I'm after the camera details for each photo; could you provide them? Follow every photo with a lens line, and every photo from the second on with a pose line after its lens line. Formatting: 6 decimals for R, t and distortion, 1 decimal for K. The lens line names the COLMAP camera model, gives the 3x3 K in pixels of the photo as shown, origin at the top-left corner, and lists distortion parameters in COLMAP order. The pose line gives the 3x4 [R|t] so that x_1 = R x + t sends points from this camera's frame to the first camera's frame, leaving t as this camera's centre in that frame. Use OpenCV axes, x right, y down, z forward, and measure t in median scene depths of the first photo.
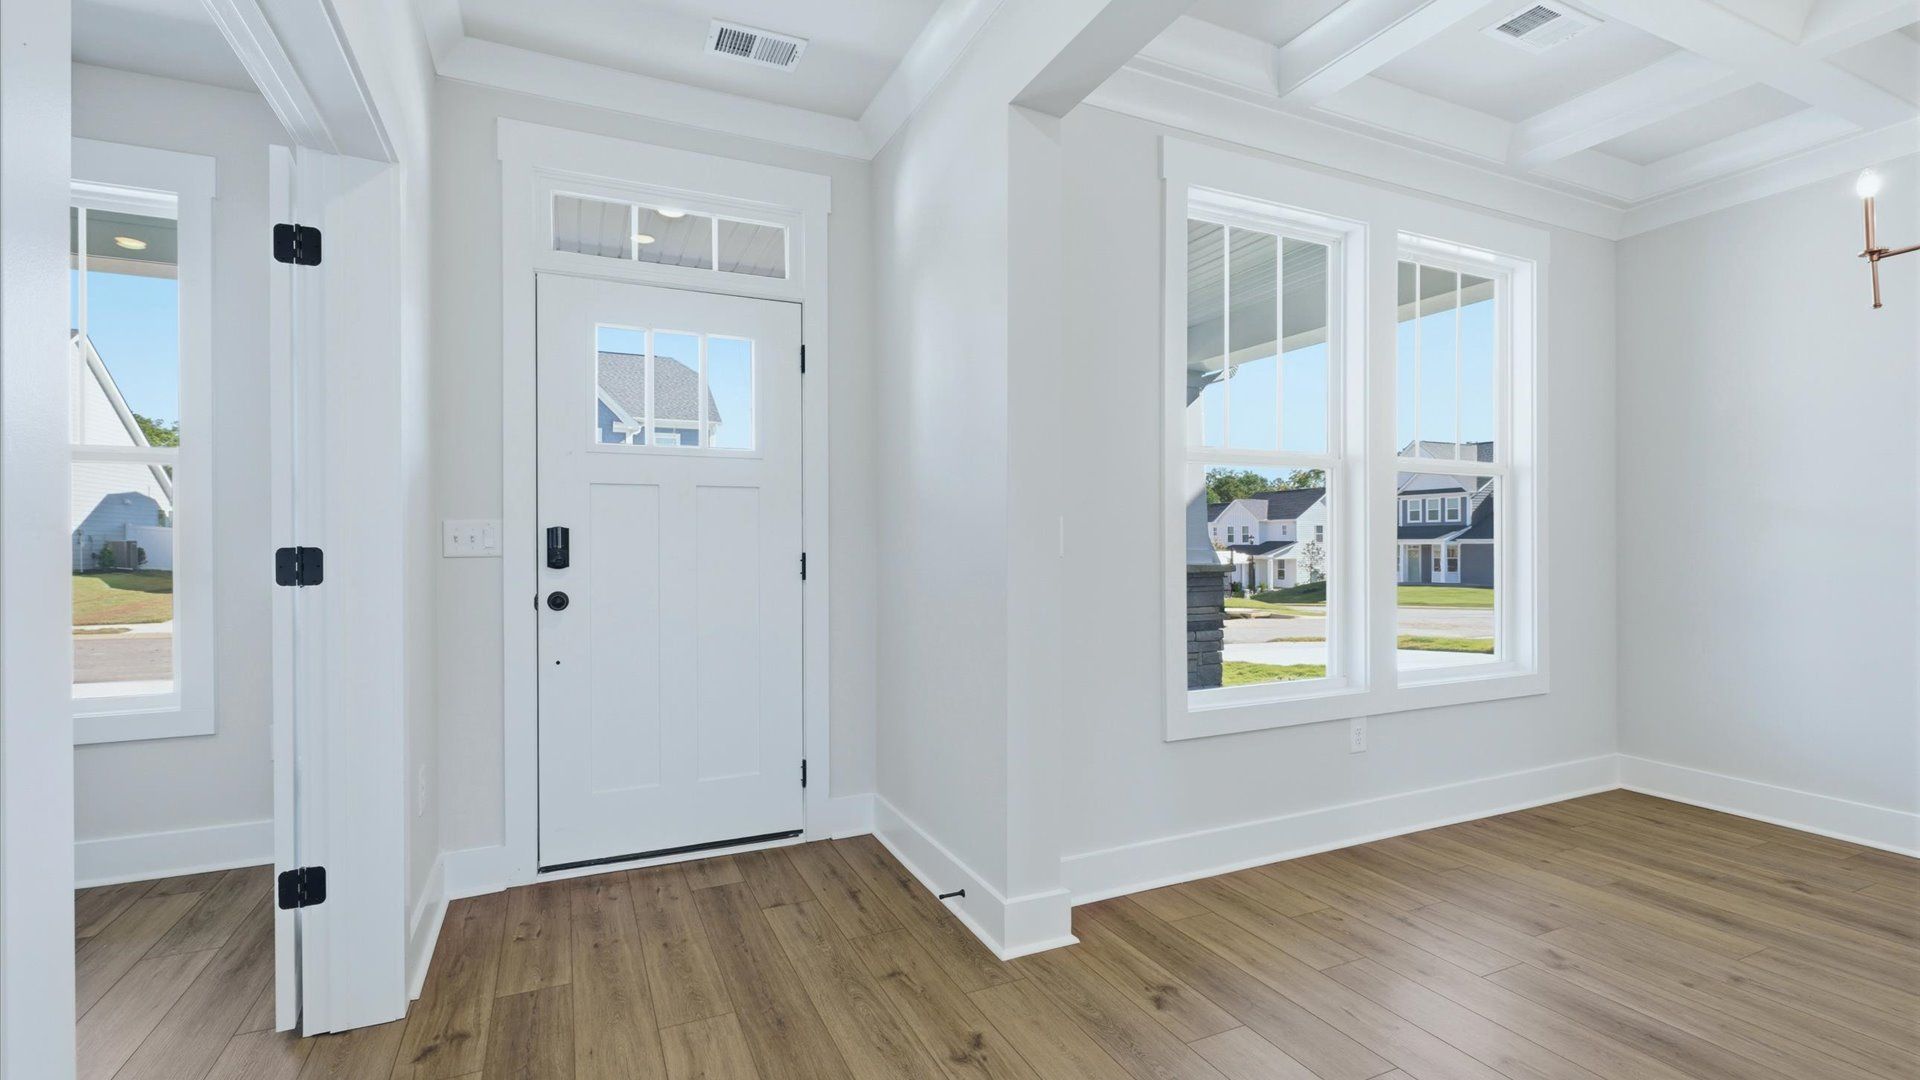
lens RADIAL K [[856.0, 0, 960.0], [0, 856.0, 540.0], [0, 0, 1]] dist [0.002622, 0.000730]
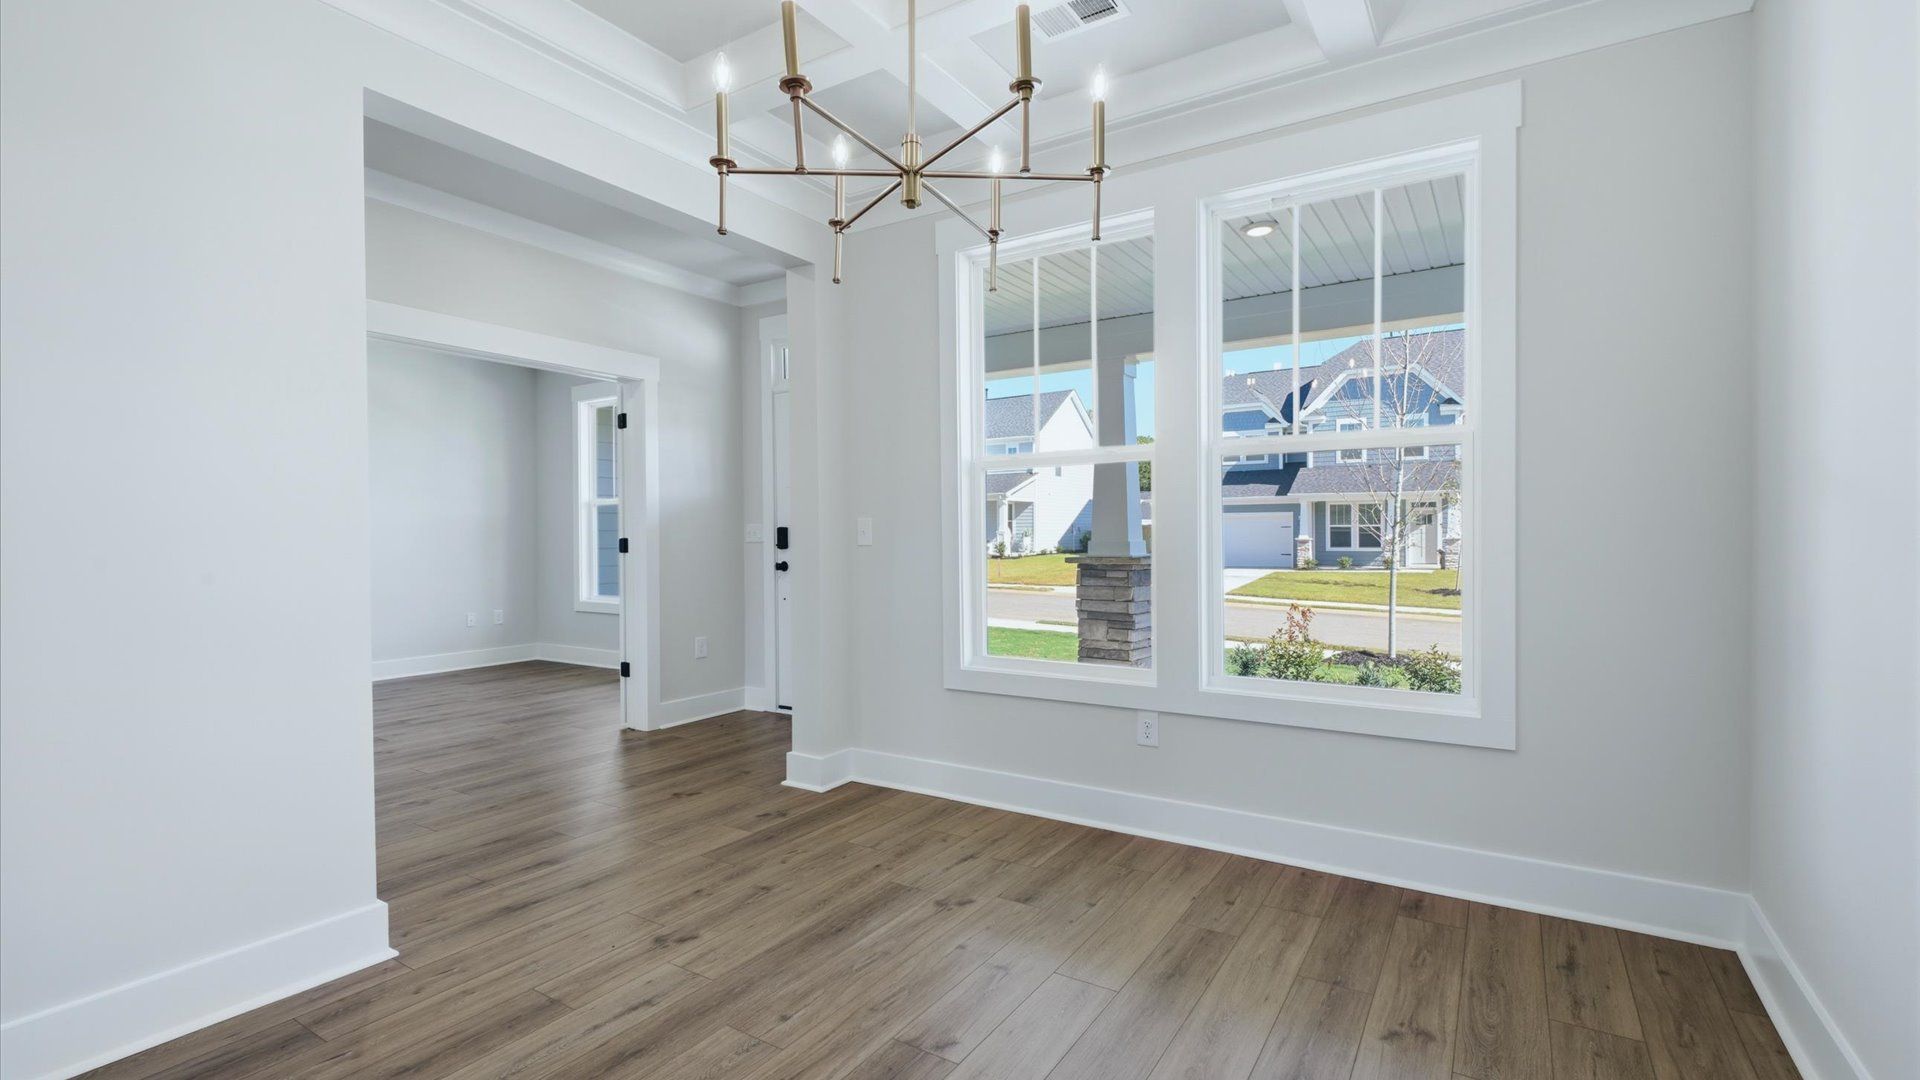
lens RADIAL K [[856.0, 0, 960.0], [0, 856.0, 540.0], [0, 0, 1]] dist [0.002622, 0.000730]
pose [[0.532928, 0.005188, -0.846144, 1.323797], [0.007467, 0.999913, 0.010833, -0.004098], [0.846127, -0.012091, 0.532843, 0.324931]]
